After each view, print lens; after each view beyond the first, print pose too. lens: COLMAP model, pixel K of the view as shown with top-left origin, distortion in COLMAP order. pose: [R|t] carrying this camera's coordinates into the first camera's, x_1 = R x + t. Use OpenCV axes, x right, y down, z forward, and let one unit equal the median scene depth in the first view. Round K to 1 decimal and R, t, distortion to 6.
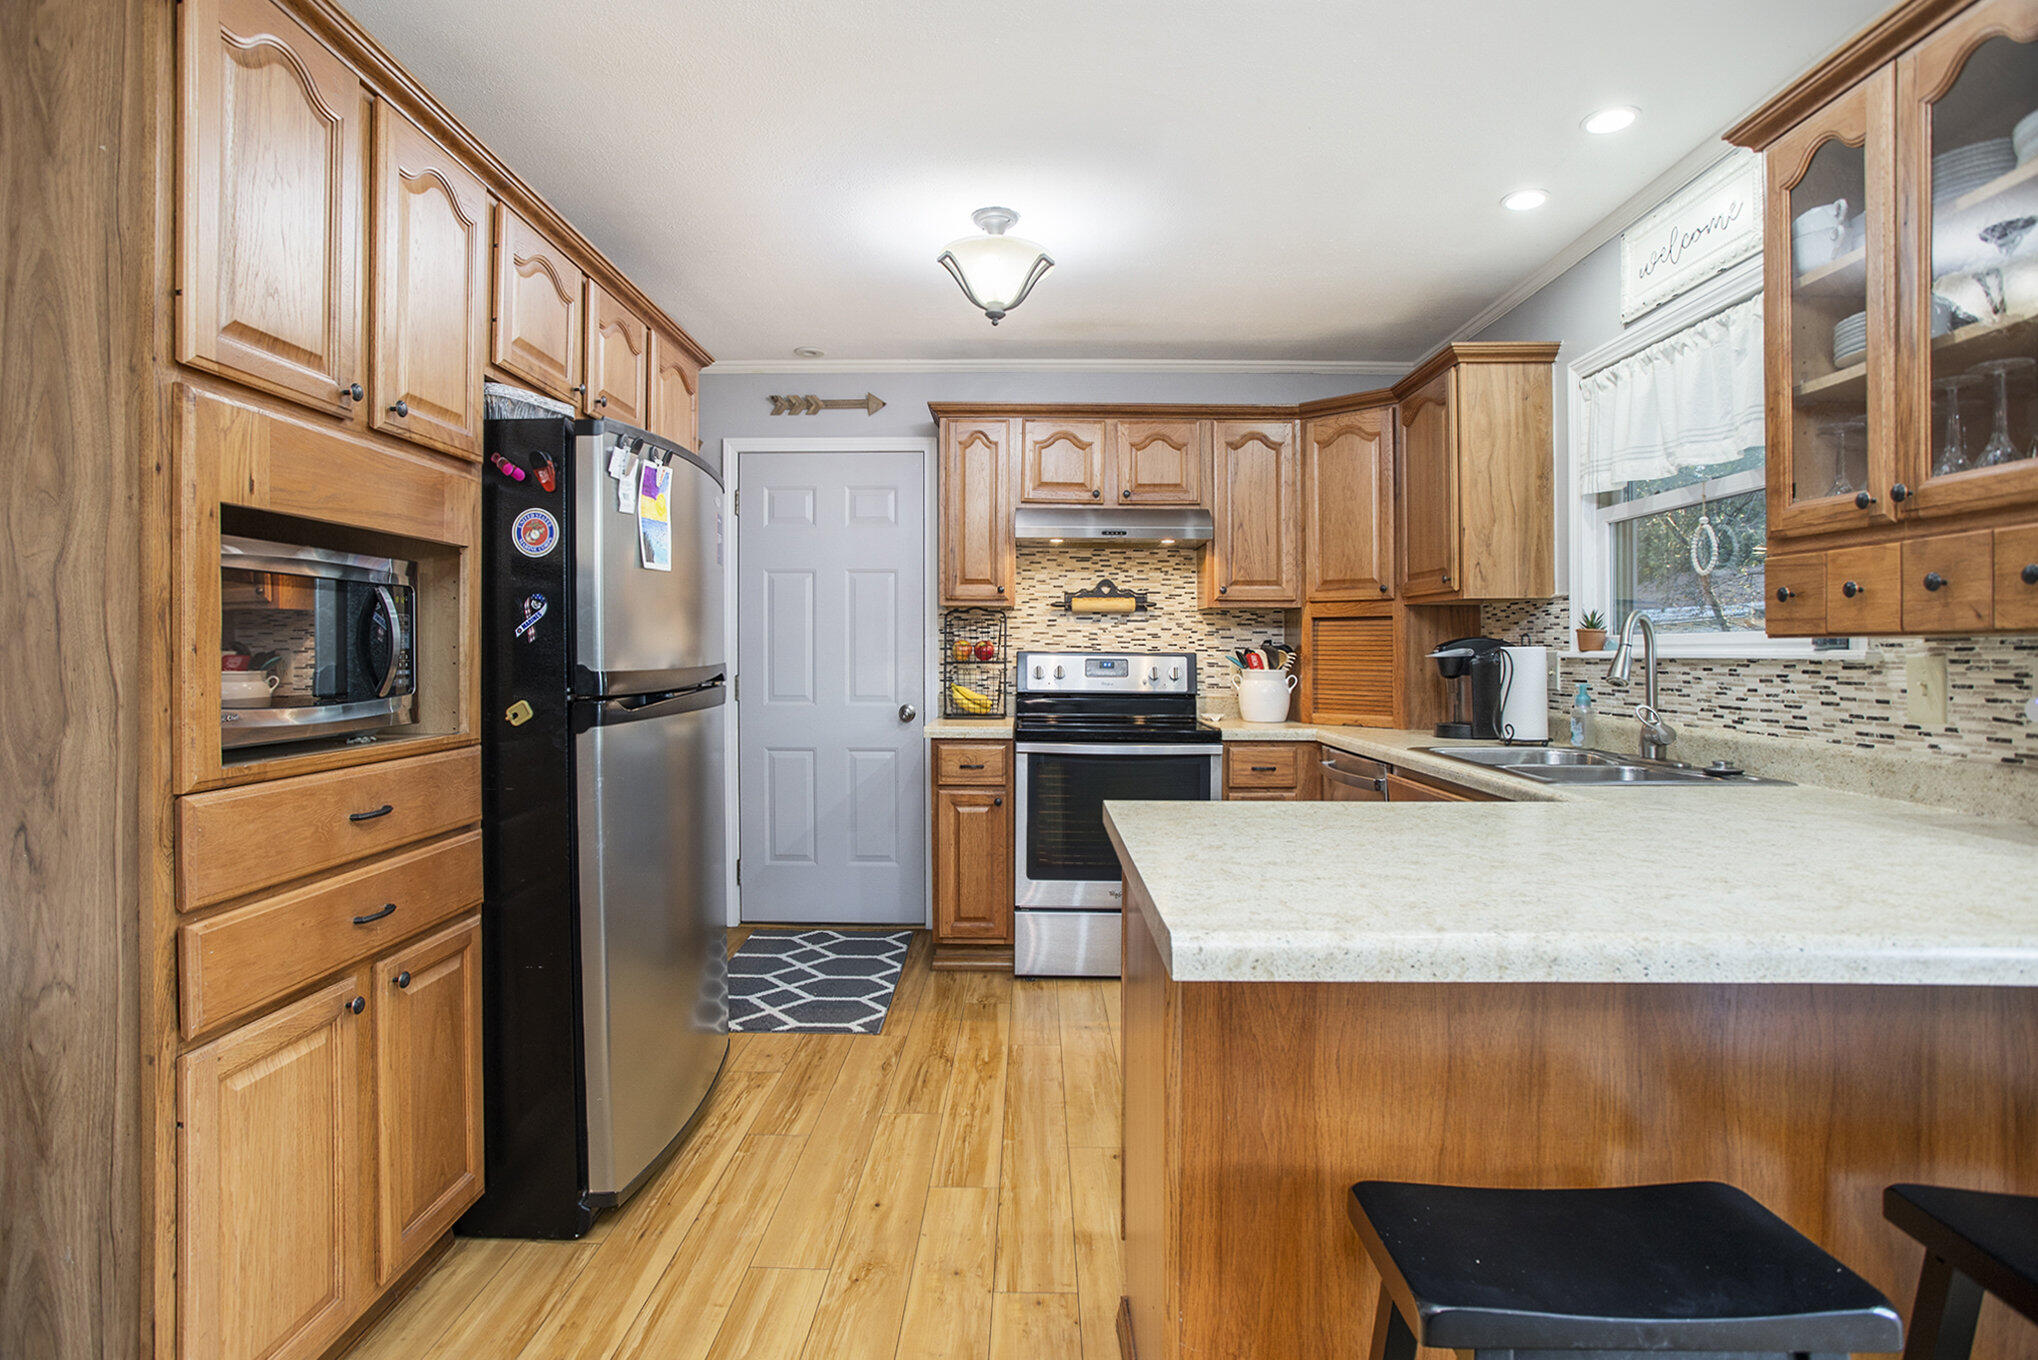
lens RADIAL K [[1010.9, 0, 1006.4], [0, 1010.9, 673.1], [0, 0, 1]] dist [-0.042759, 0.011966]
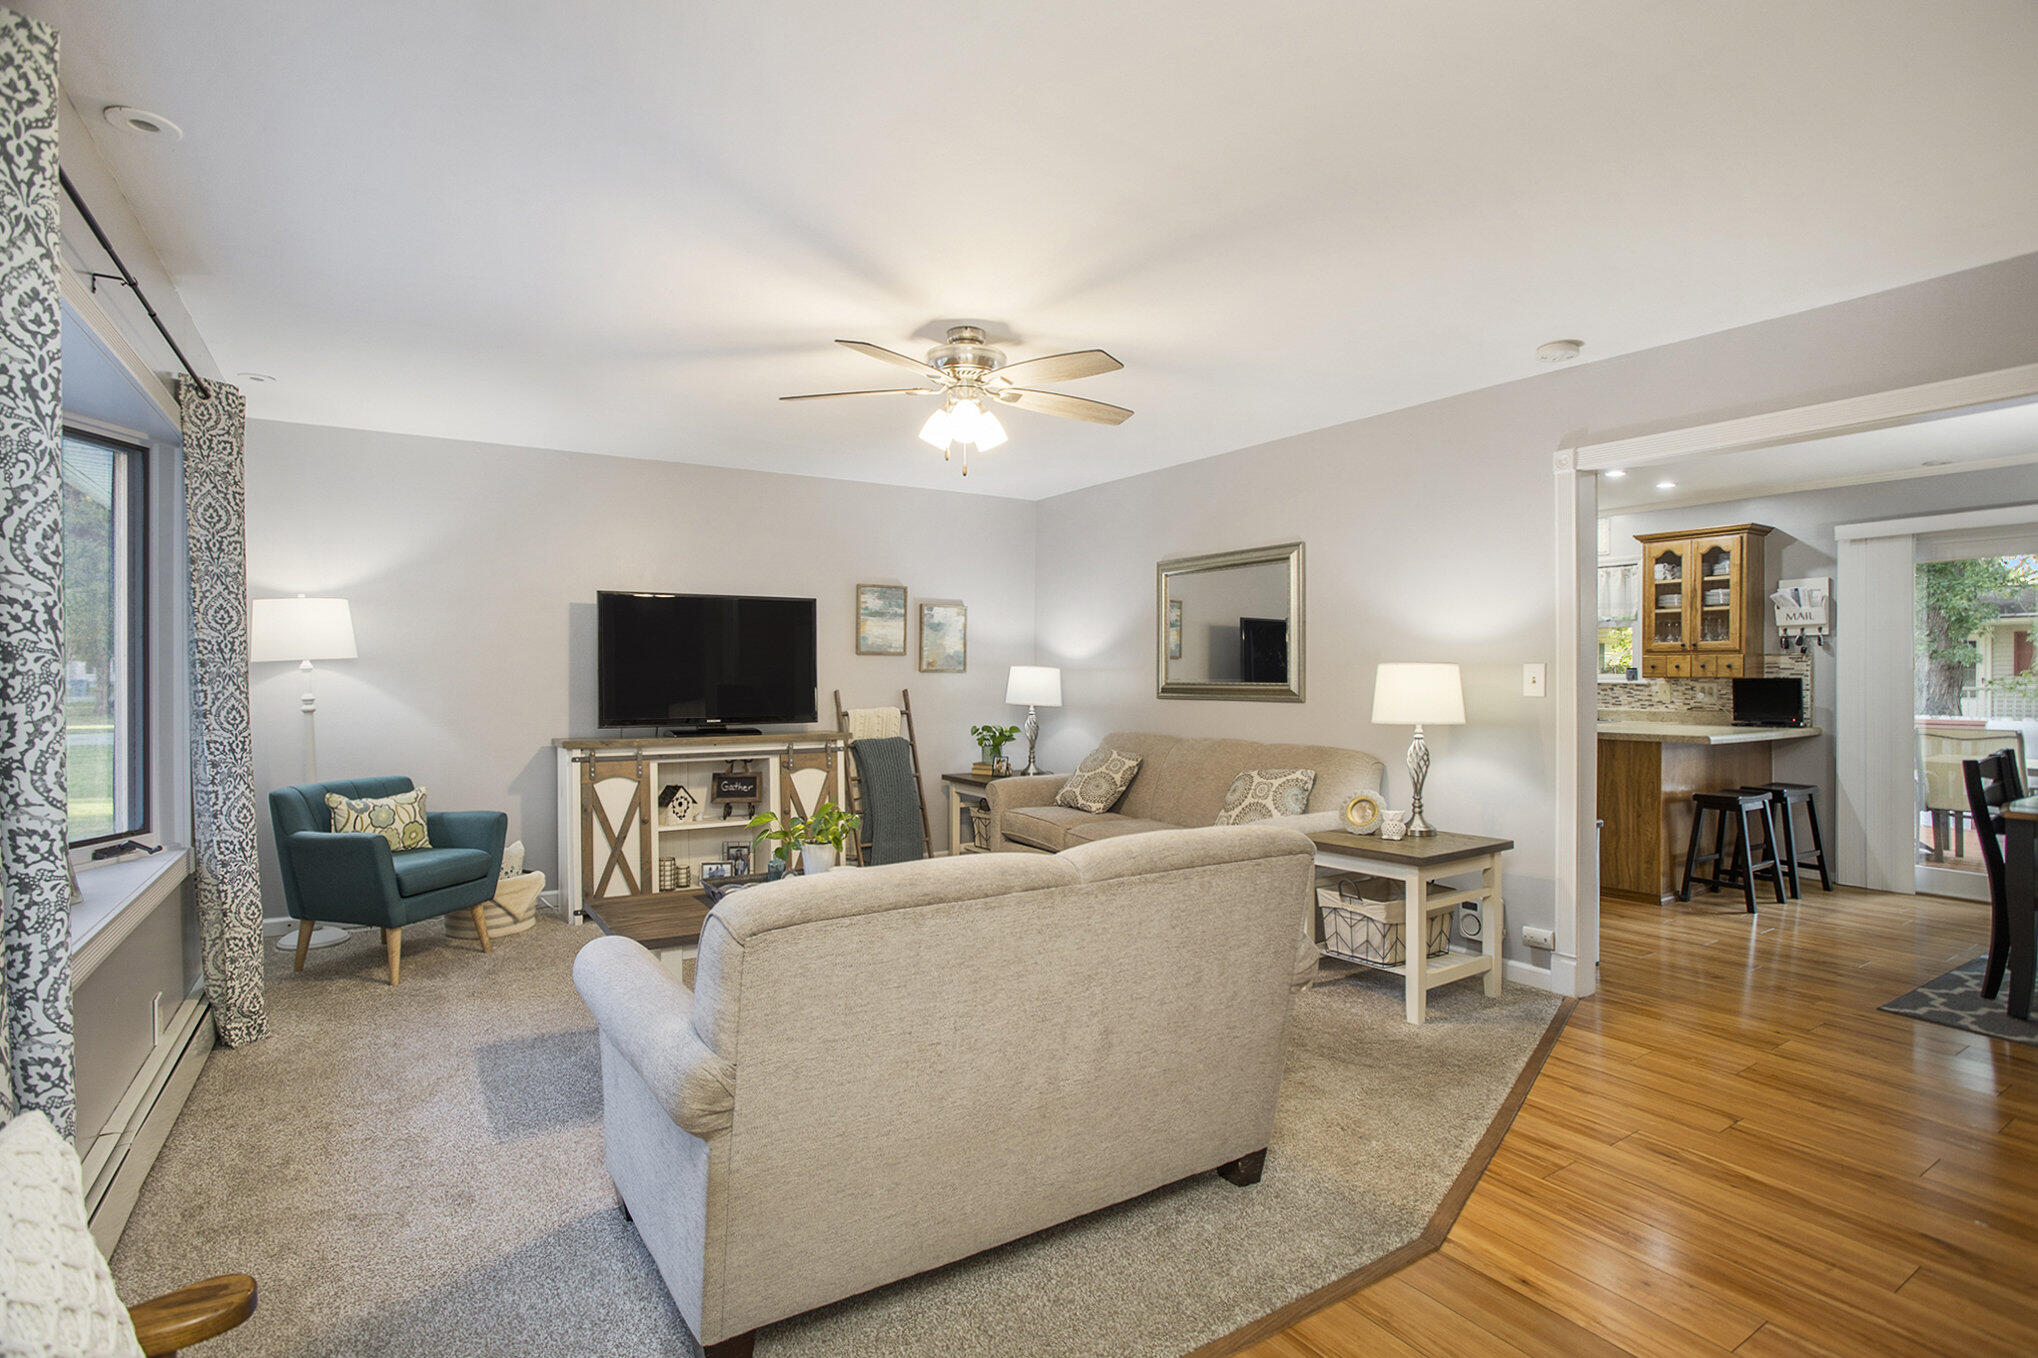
lens RADIAL K [[1010.9, 0, 1010.6], [0, 1010.9, 681.9], [0, 0, 1]] dist [-0.042759, 0.011966]
pose [[0.825252, -0.006478, 0.564727, -2.806312], [0.015051, 0.999831, -0.010525, -0.014890], [-0.564563, 0.017186, 0.825211, -0.614759]]
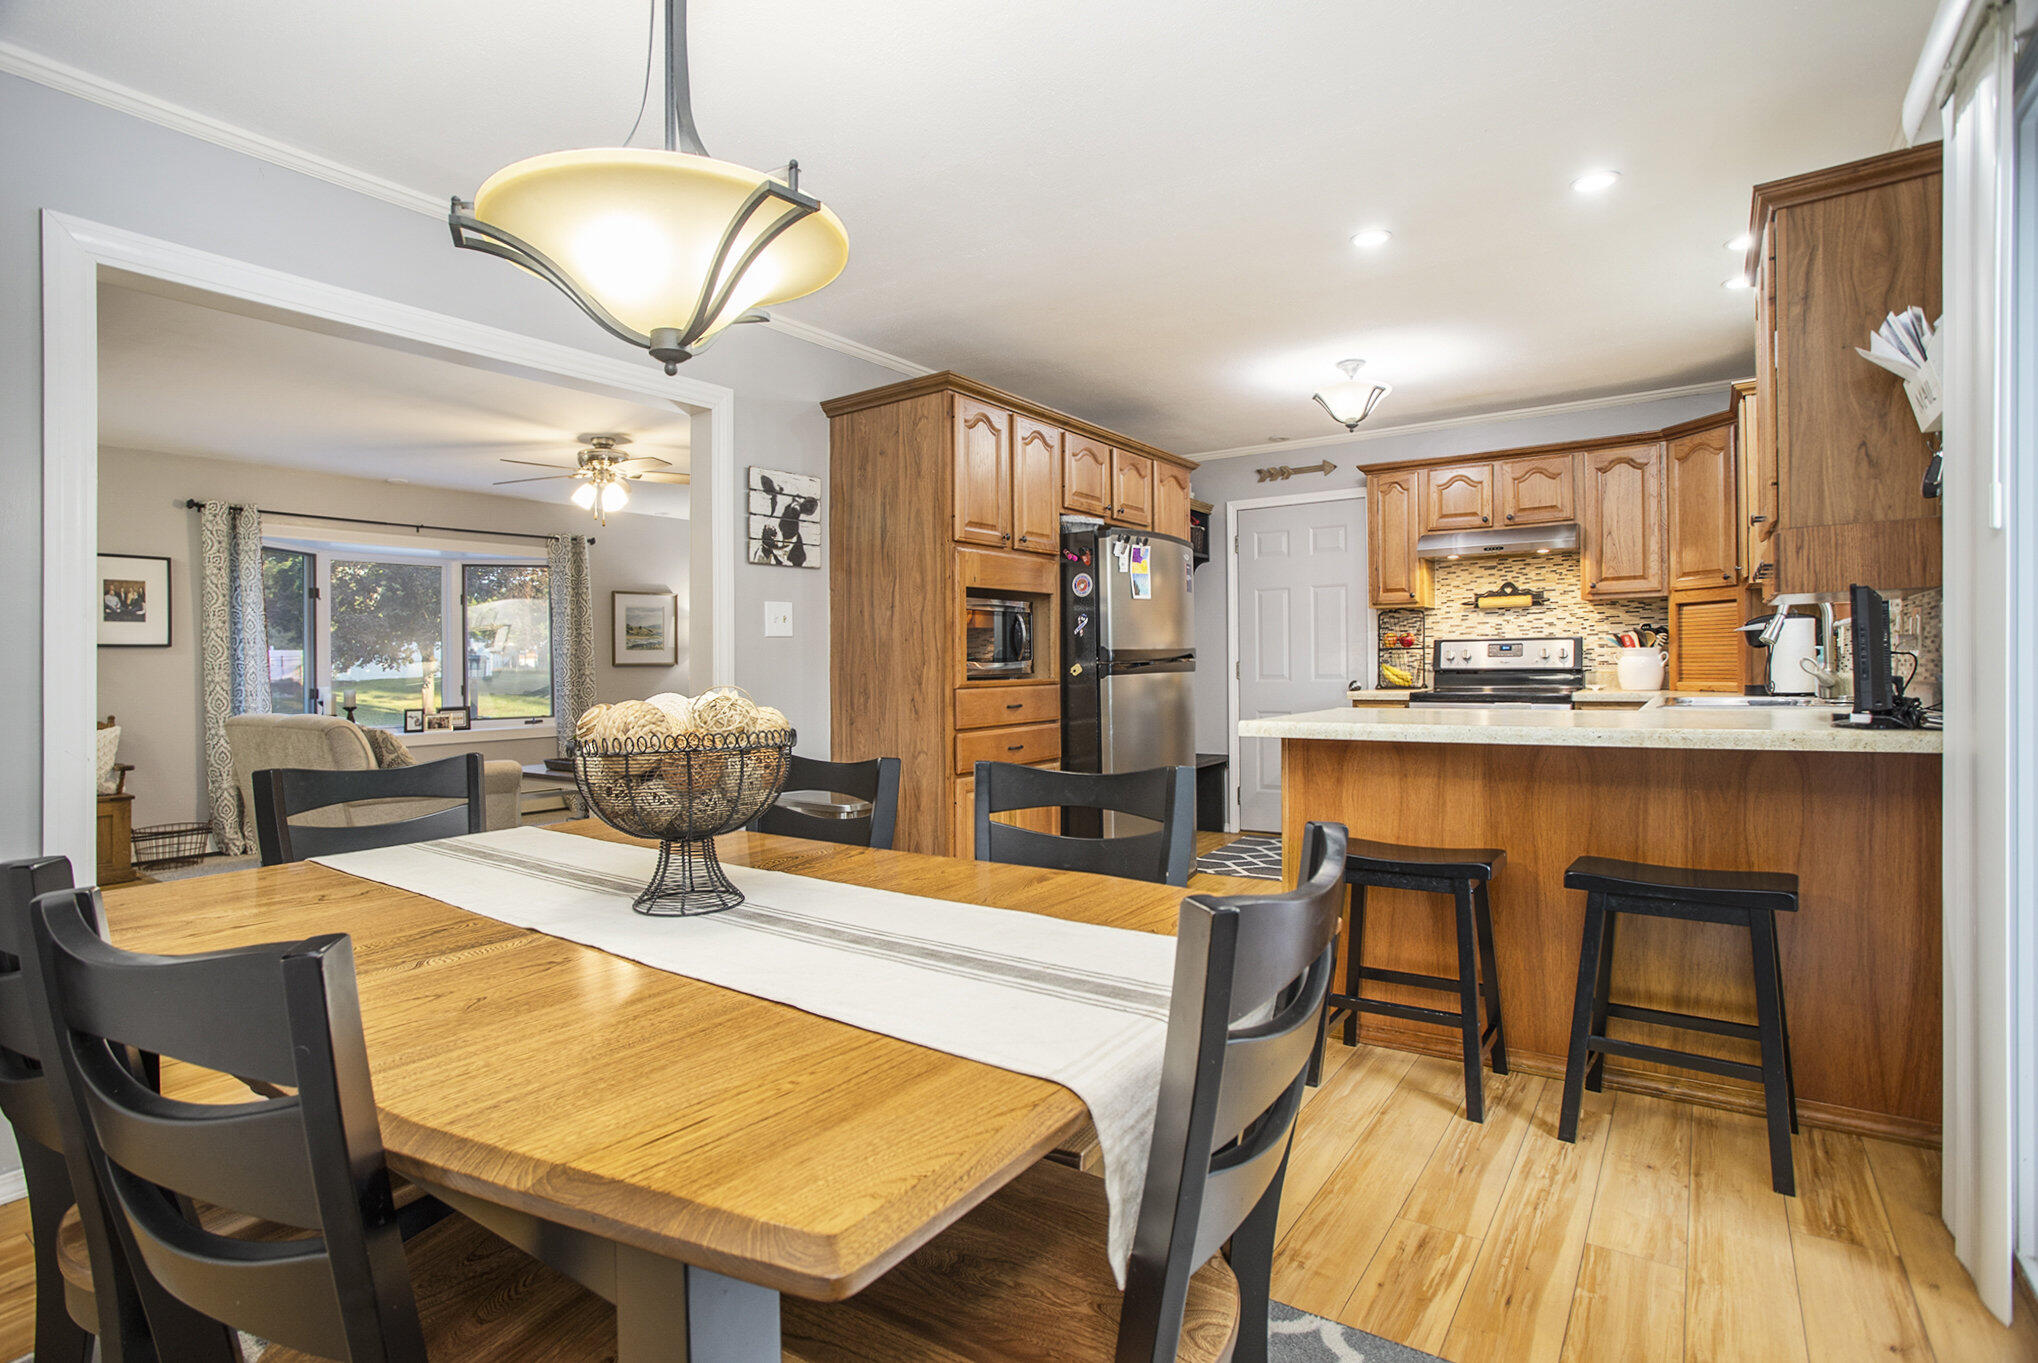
lens RADIAL K [[1010.9, 0, 1019.7], [0, 1010.9, 646.1], [0, 0, 1]] dist [-0.042759, 0.011966]
pose [[0.832785, -0.028688, -0.552852, 0.589613], [0.007947, 0.999173, -0.039878, 0.072256], [0.553539, 0.028816, 0.832325, -0.838692]]
